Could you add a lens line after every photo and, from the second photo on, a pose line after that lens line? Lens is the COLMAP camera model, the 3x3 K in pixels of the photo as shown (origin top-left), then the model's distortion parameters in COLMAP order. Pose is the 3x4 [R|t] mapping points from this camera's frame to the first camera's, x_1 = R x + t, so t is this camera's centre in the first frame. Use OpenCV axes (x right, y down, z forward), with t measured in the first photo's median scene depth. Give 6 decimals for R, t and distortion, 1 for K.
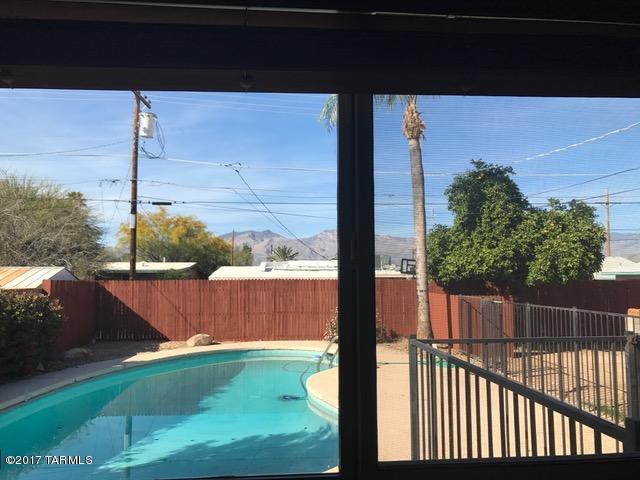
lens RADIAL K [[524.6, 0, 314.9], [0, 524.6, 239.0], [0, 0, 1]] dist [0.034149, -0.047574]
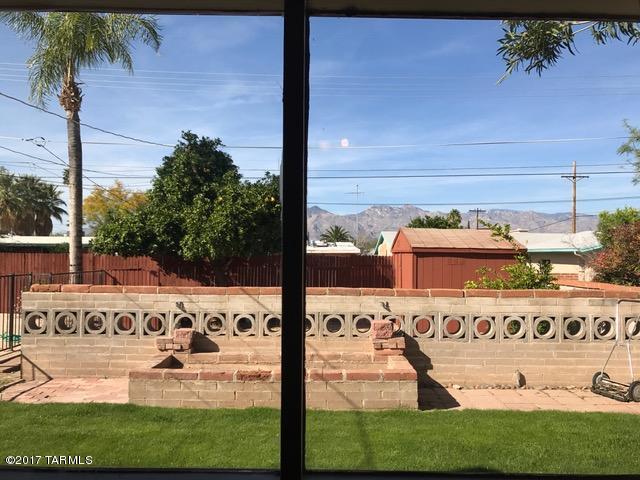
lens RADIAL K [[524.6, 0, 316.5], [0, 524.6, 235.3], [0, 0, 1]] dist [0.034149, -0.047574]
pose [[0.996212, 0.004668, -0.086829, 0.693829], [-0.001295, 0.999244, 0.038862, 0.002572], [0.086945, -0.038602, 0.995465, 0.055763]]
